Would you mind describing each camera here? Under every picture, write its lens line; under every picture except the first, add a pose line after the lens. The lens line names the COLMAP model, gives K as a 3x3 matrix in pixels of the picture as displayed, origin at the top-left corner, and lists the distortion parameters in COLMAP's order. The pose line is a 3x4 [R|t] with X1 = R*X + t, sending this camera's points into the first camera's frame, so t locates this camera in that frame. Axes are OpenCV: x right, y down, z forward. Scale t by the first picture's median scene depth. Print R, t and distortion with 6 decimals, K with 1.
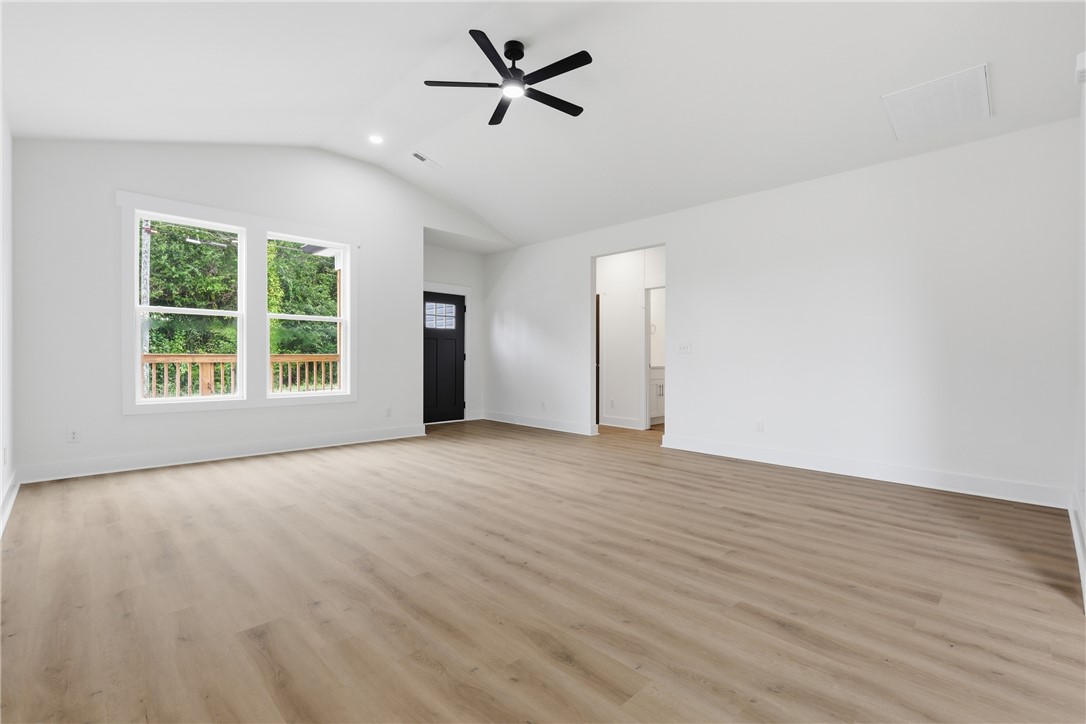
lens RADIAL K [[494.1, 0, 543.0], [0, 494.1, 362.0], [0, 0, 1]] dist [0.015925, 0.000304]
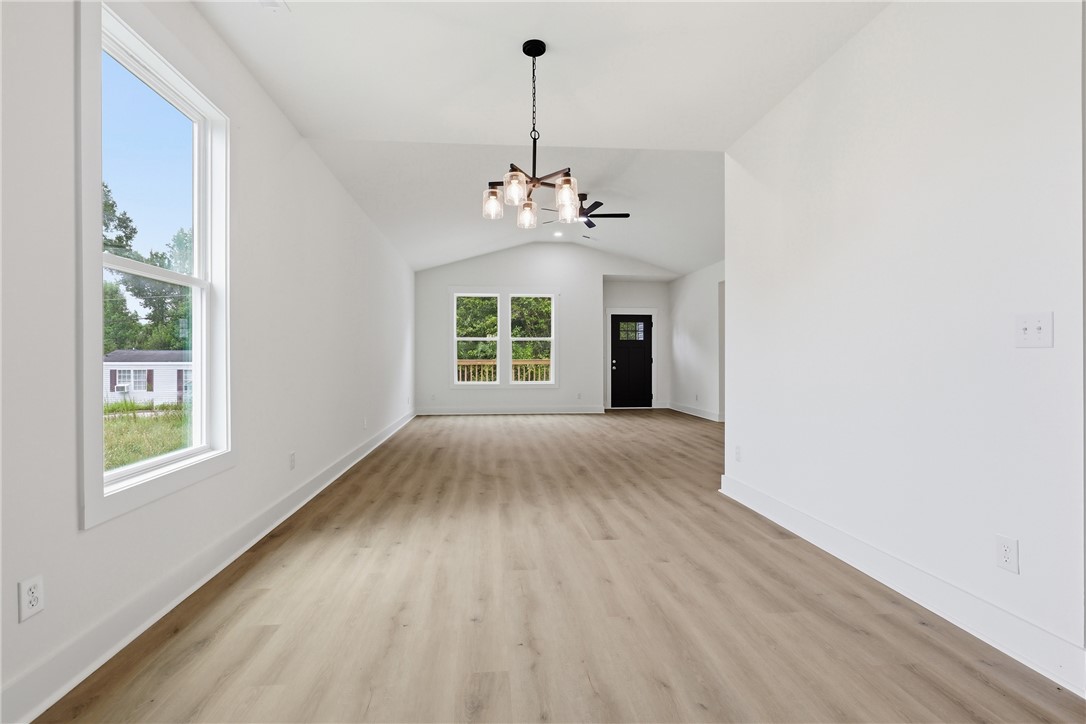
lens RADIAL K [[518.5, 0, 543.0], [0, 518.5, 362.0], [0, 0, 1]] dist [-0.000178, 0.000487]
pose [[0.789994, -0.003660, -0.613104, 0.541756], [0.001655, 0.999991, -0.003836, -0.001580], [0.613113, 0.002016, 0.789993, -0.334080]]
